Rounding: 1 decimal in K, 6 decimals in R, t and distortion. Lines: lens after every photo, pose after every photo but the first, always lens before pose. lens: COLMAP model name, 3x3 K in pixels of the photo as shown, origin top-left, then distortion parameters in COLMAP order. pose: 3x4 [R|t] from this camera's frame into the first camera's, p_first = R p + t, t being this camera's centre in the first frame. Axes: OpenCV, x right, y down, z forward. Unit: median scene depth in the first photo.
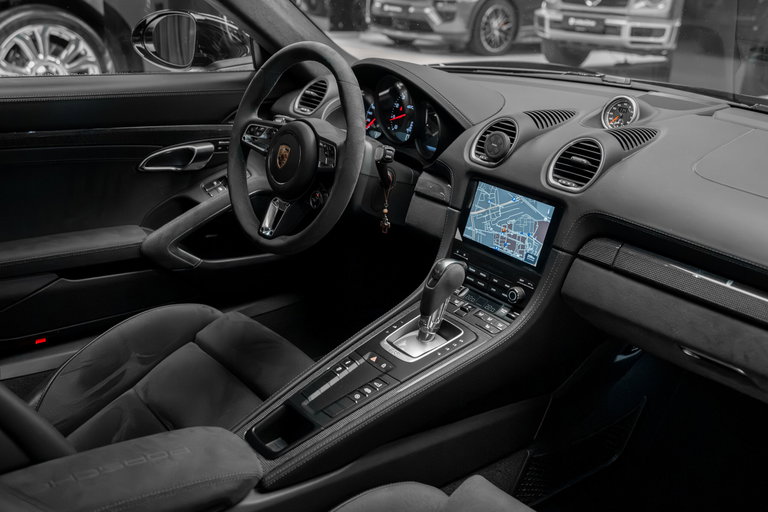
lens RADIAL K [[794.3, 0, 384.0], [0, 794.3, 256.0], [0, 0, 1]] dist [0.001896, 0.000392]
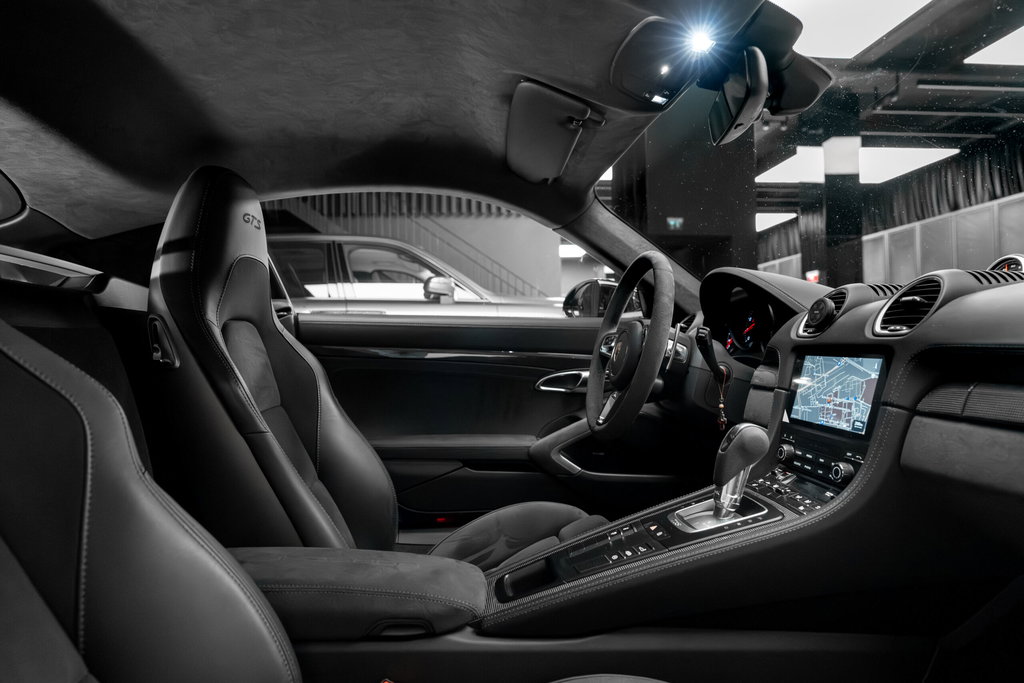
lens RADIAL K [[584.4, 0, 512.0], [0, 584.4, 341.5], [0, 0, 1]] dist [-0.003824, -0.000689]
pose [[0.830533, -0.069631, -0.552600, 0.222100], [-0.137087, 0.936076, -0.323988, 0.160264], [0.539835, 0.344837, 0.767897, 0.320156]]
